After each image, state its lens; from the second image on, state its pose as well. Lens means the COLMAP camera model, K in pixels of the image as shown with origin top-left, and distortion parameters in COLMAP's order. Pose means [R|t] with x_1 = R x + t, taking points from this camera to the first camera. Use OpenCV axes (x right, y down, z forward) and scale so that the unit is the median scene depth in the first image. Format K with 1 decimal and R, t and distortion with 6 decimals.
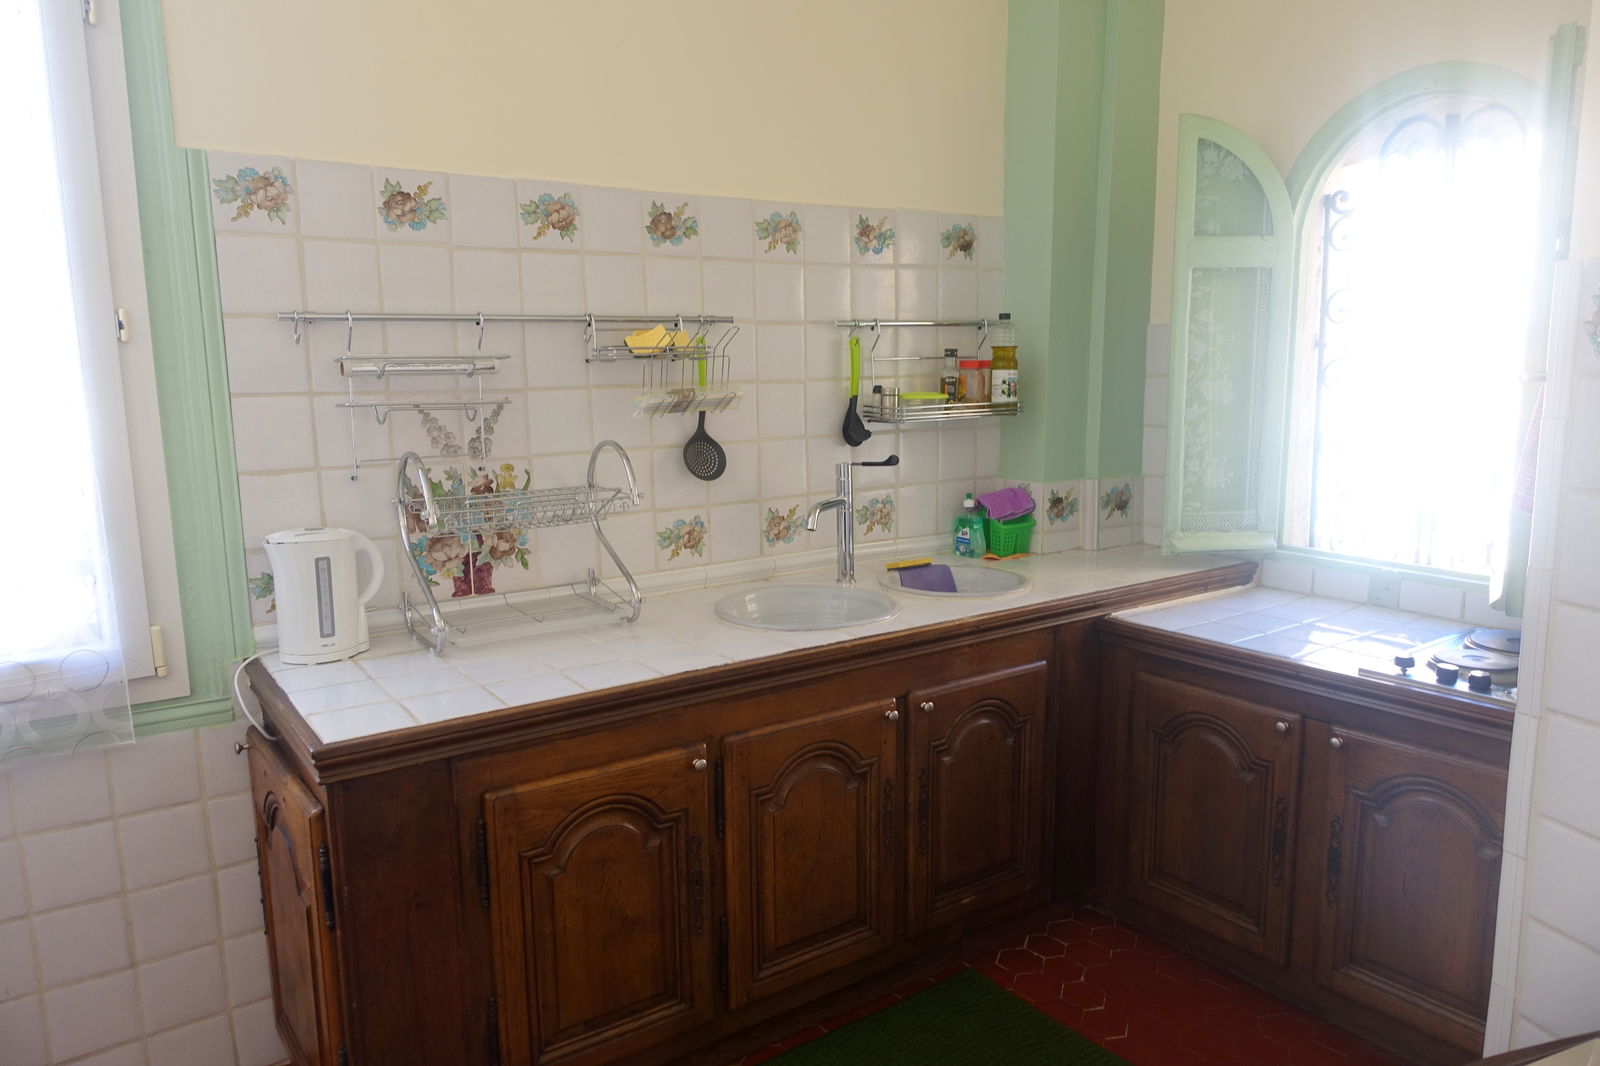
lens RADIAL K [[1110.9, 0, 800.0], [0, 1110.9, 533.0], [0, 0, 1]] dist [0.015103, 0.003130]
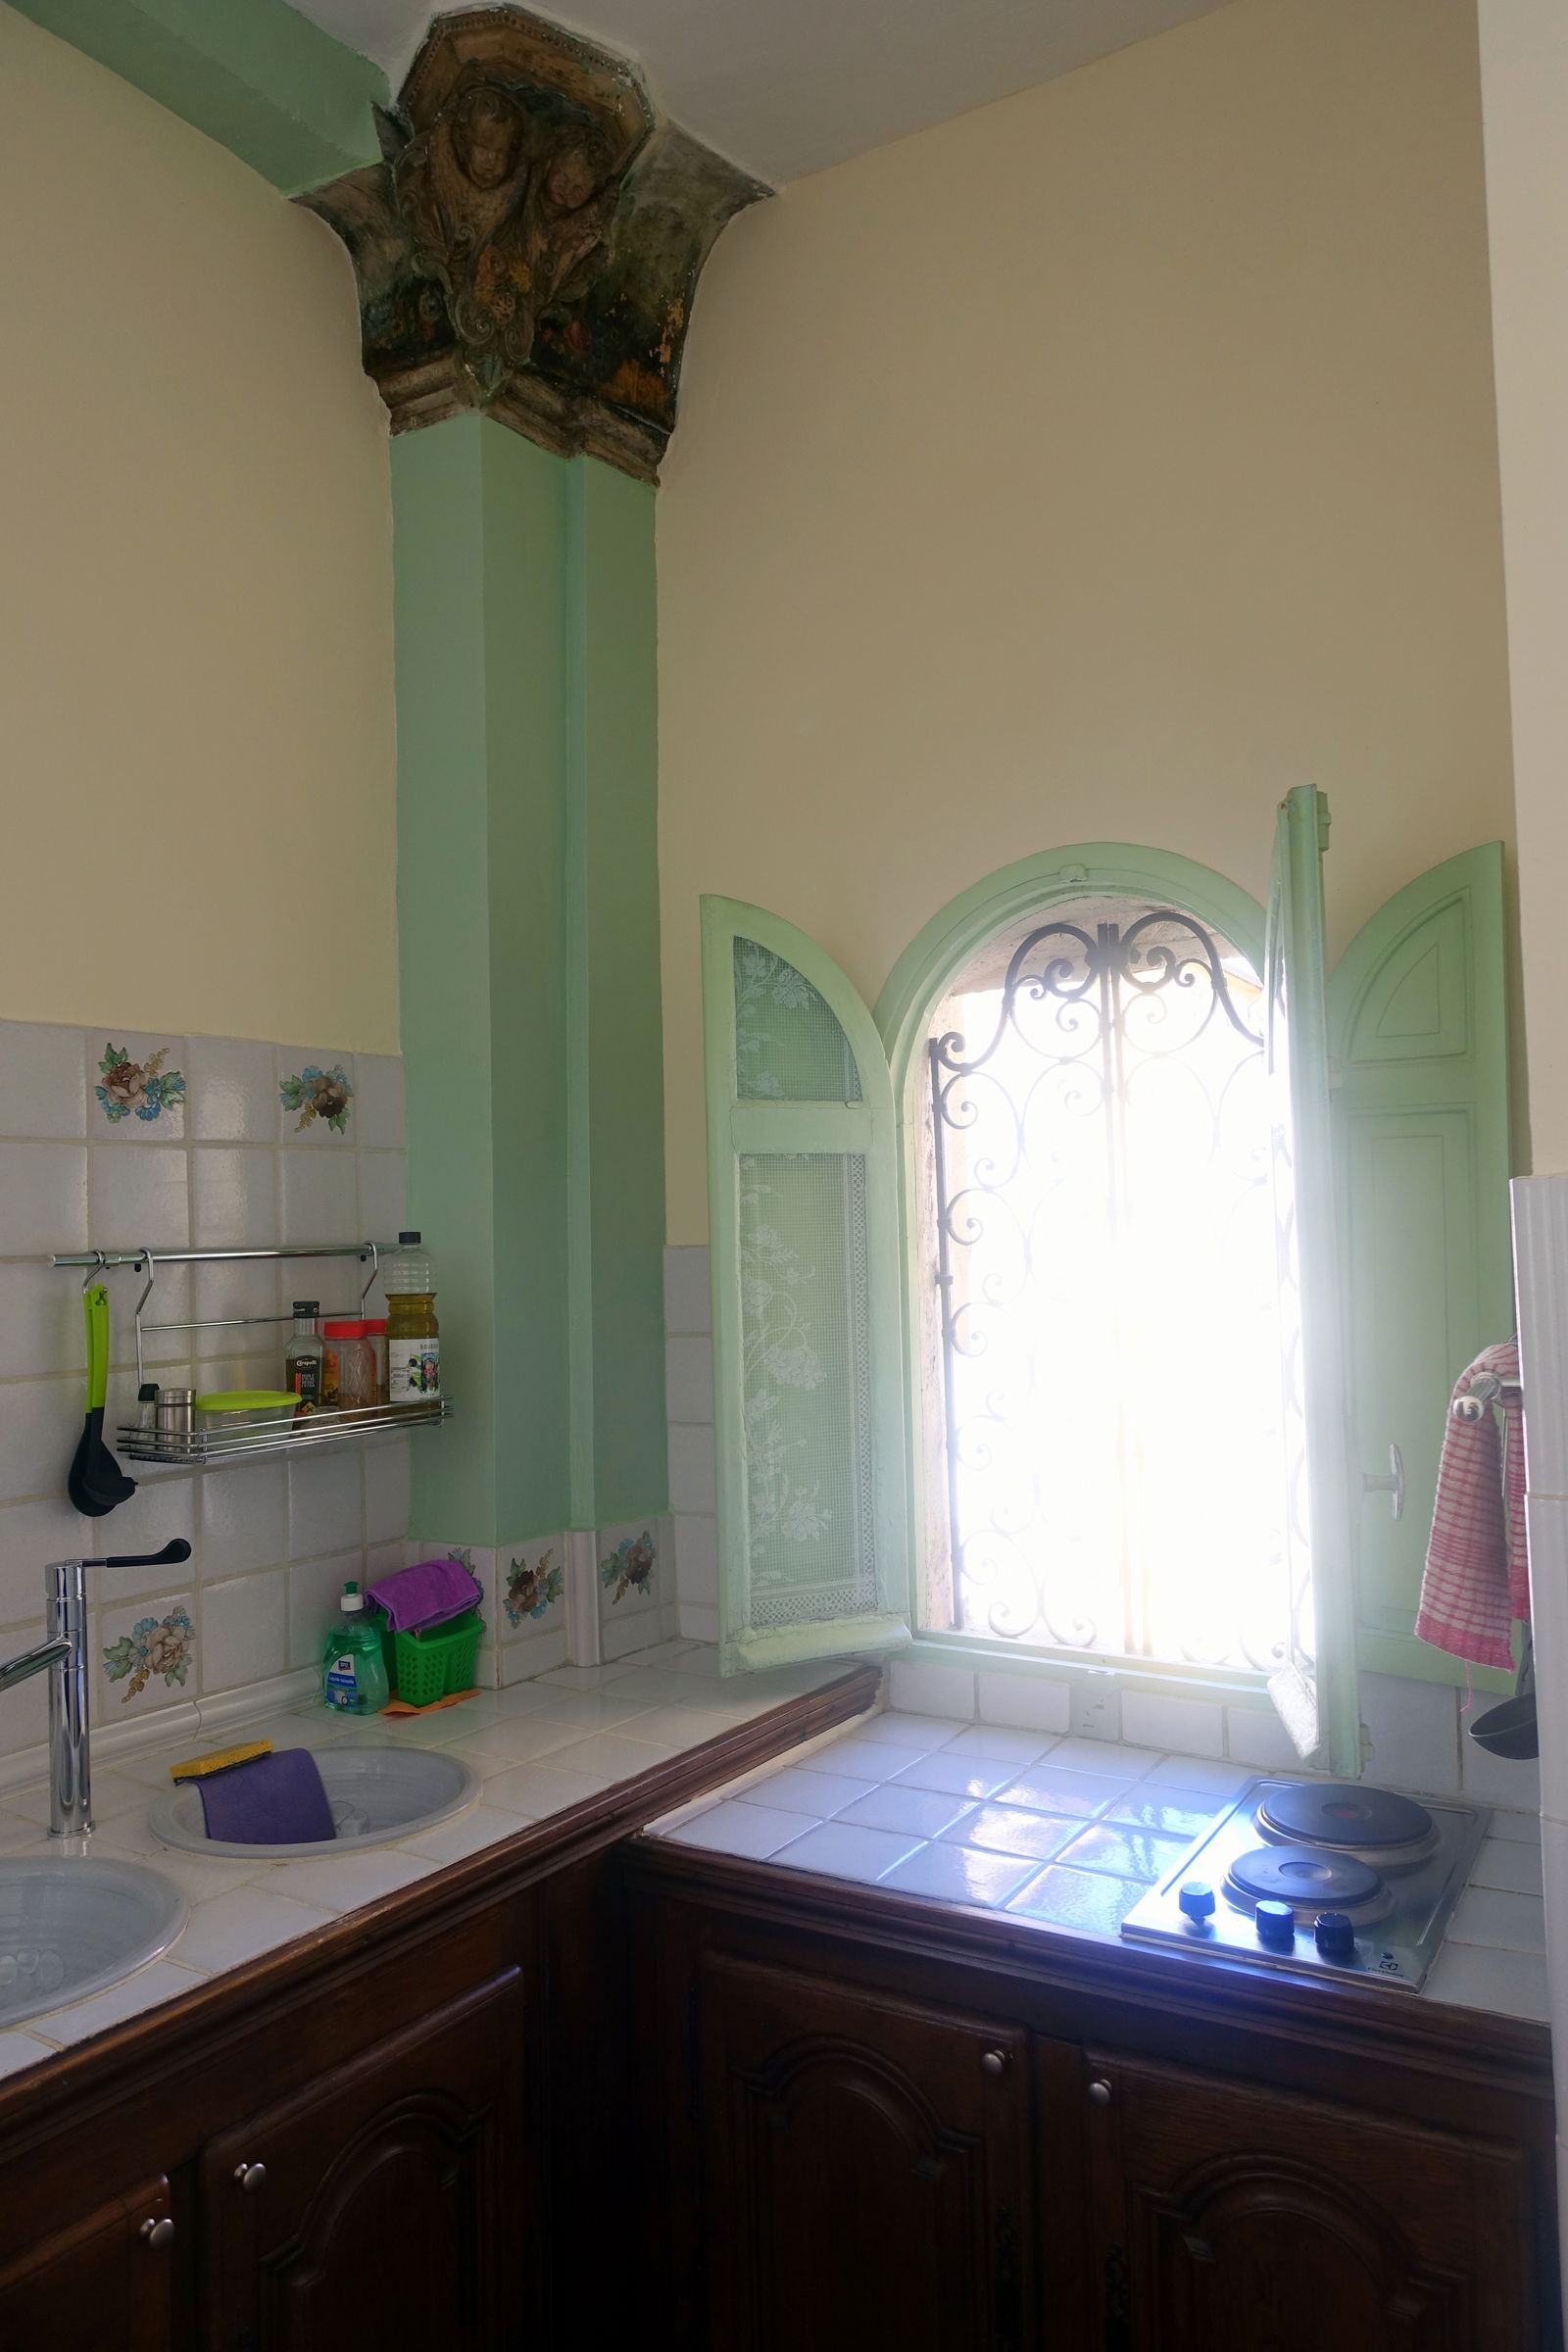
lens RADIAL K [[1633.0, 0, 771.4], [0, 1633.0, 1183.7], [0, 0, 1]] dist [0.015103, 0.003130]
pose [[0.924640, -0.000476, 0.380842, 0.048716], [0.075935, 0.980150, -0.183138, -0.066821], [-0.373195, 0.198256, 0.906322, 0.234182]]
